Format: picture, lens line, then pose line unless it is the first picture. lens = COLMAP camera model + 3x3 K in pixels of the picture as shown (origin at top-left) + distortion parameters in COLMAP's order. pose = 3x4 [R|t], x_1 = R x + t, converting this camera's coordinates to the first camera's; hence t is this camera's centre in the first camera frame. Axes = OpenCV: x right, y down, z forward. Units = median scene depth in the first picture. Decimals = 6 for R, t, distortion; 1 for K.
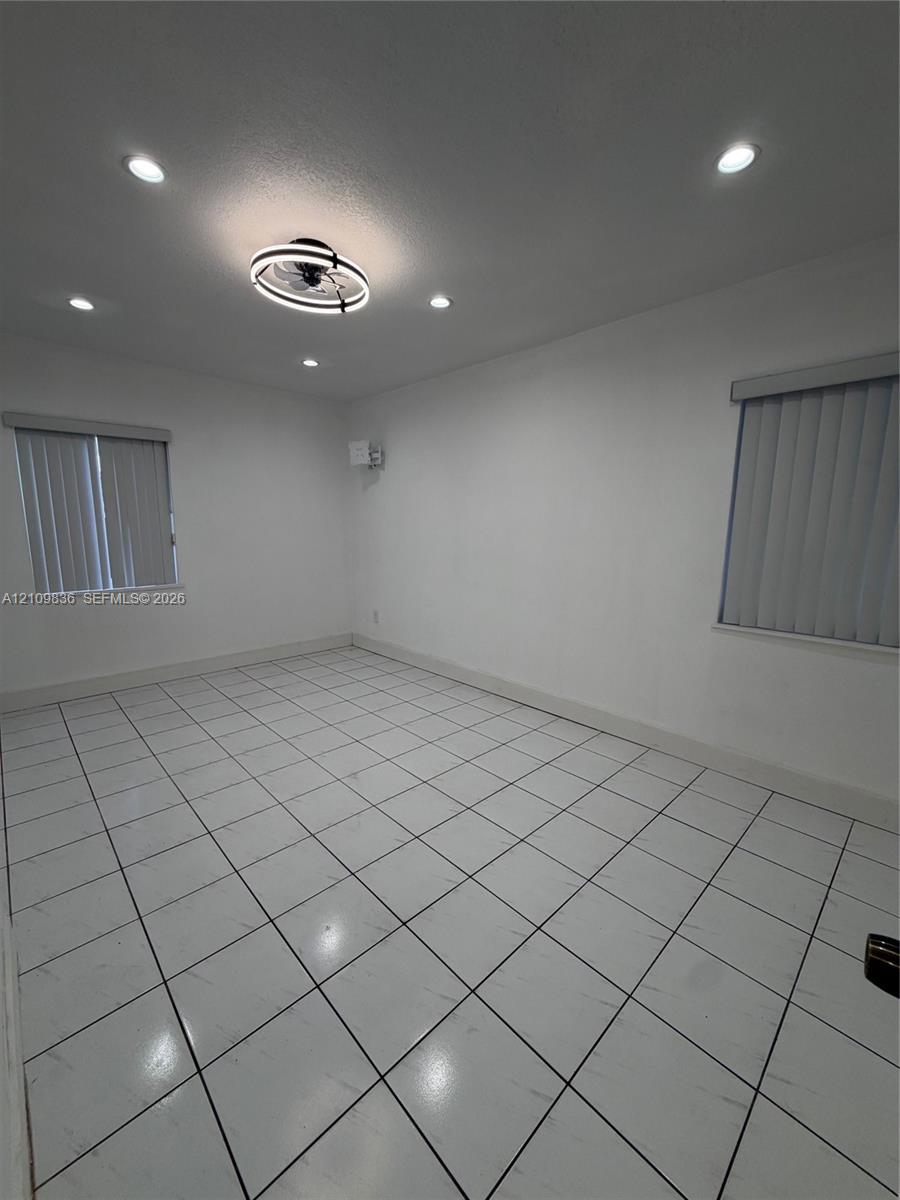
lens RADIAL K [[482.7, 0, 450.0], [0, 482.7, 600.0], [0, 0, 1]] dist [-0.001281, -0.000035]
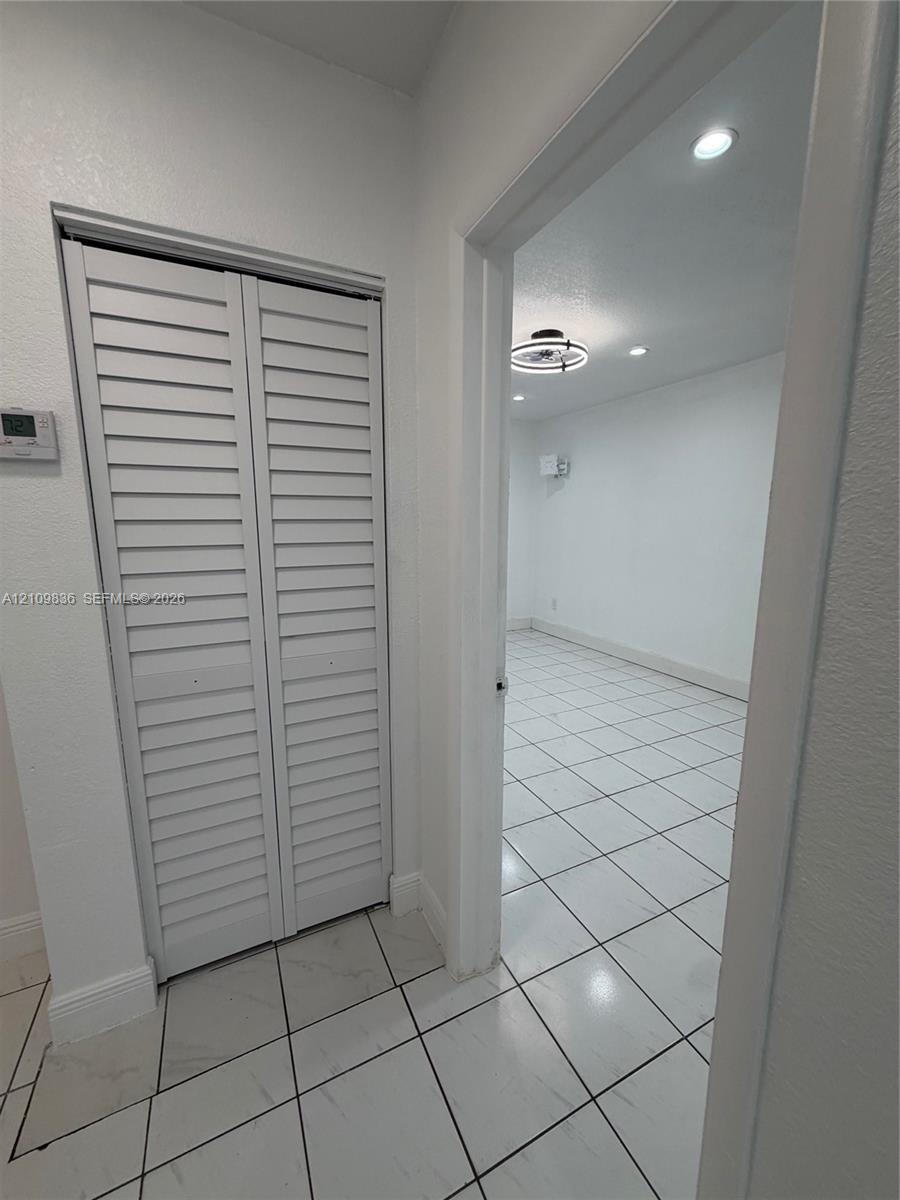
lens RADIAL K [[482.7, 0, 450.0], [0, 482.7, 600.0], [0, 0, 1]] dist [-0.001281, -0.000035]
pose [[0.953119, 0.041757, -0.299700, -0.049375], [-0.039954, 0.999128, 0.012144, 0.022677], [0.299946, 0.000400, 0.953956, -0.208471]]
